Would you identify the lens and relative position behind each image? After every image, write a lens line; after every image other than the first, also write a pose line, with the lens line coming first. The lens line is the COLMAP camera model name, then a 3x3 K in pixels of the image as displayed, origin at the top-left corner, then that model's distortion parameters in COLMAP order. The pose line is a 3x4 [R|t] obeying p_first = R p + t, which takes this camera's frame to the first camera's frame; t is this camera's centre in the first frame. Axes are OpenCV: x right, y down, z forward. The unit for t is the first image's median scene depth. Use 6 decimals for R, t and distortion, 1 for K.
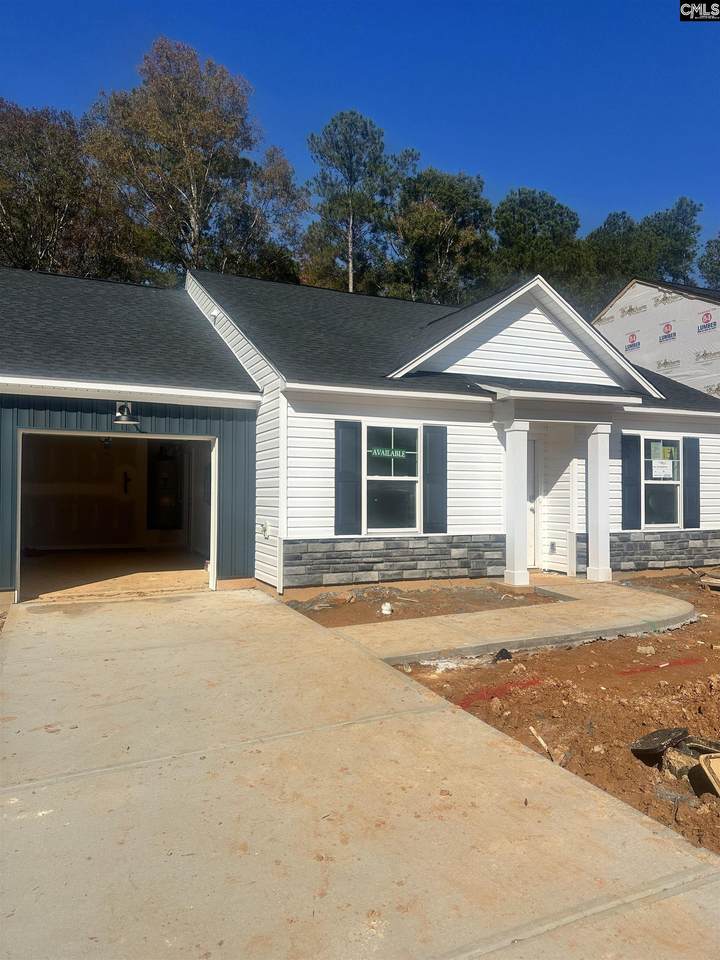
lens RADIAL K [[684.2, 0, 377.6], [0, 684.2, 492.6], [0, 0, 1]] dist [0.085875, -0.026693]
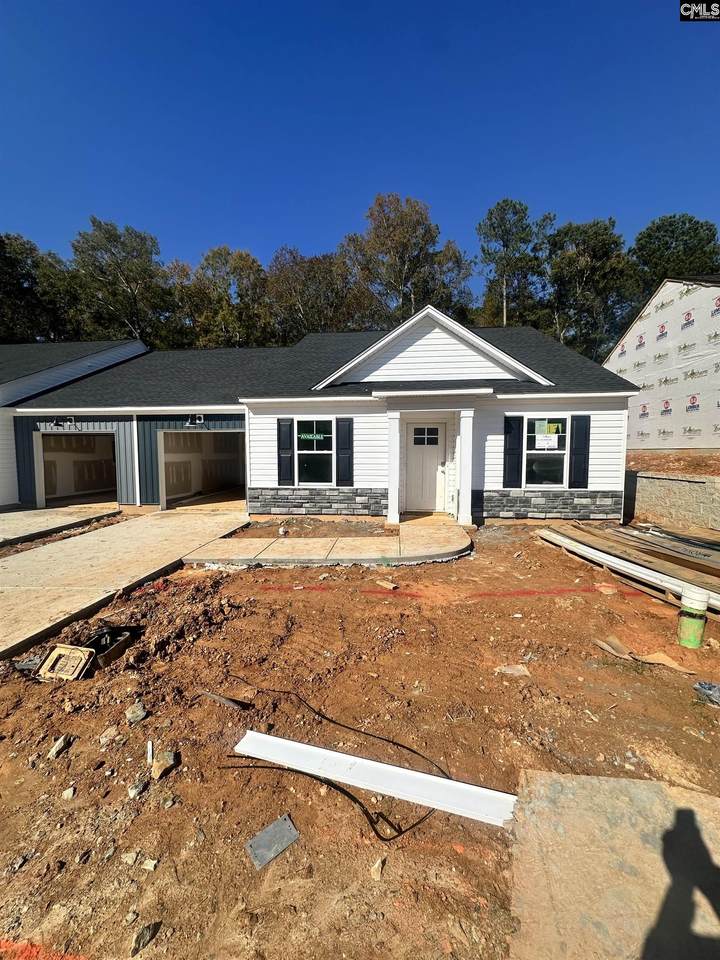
lens RADIAL K [[387.3, 0, 350.0], [0, 387.3, 491.2], [0, 0, 1]] dist [0.010404, 0.000345]
pose [[0.863976, 0.044473, -0.501565, 0.520561], [0.005237, 0.995245, 0.097267, -0.016396], [0.503506, -0.086663, 0.859635, 0.221936]]
